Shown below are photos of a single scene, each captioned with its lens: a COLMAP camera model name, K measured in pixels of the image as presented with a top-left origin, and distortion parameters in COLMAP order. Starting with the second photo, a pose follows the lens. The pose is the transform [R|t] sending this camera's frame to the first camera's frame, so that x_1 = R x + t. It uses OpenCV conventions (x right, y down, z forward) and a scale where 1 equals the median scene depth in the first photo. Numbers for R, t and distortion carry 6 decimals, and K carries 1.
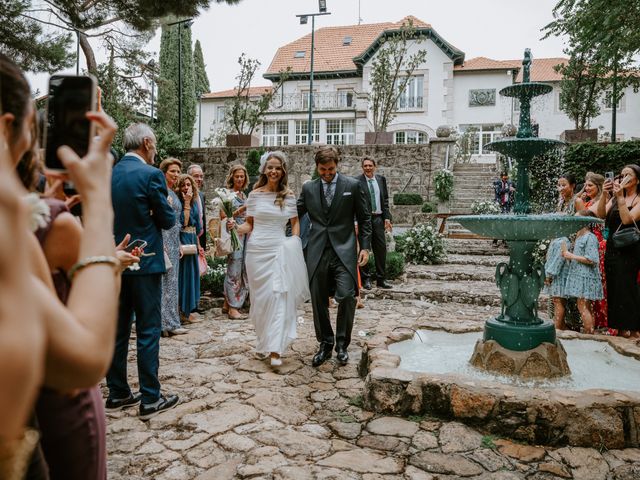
lens RADIAL K [[548.5, 0, 320.0], [0, 548.5, 240.0], [0, 0, 1]] dist [0.001743, -0.002386]
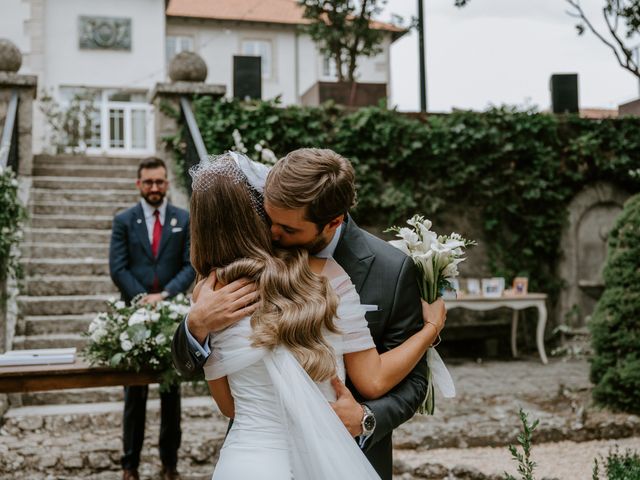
lens RADIAL K [[921.1, 0, 320.0], [0, 921.1, 240.0], [0, 0, 1]] dist [0.014293, 0.031596]
pose [[0.871126, -0.012937, 0.490890, 0.125333], [0.045776, 0.997439, -0.054947, -0.050536], [-0.488922, 0.070336, 0.869487, 0.453509]]
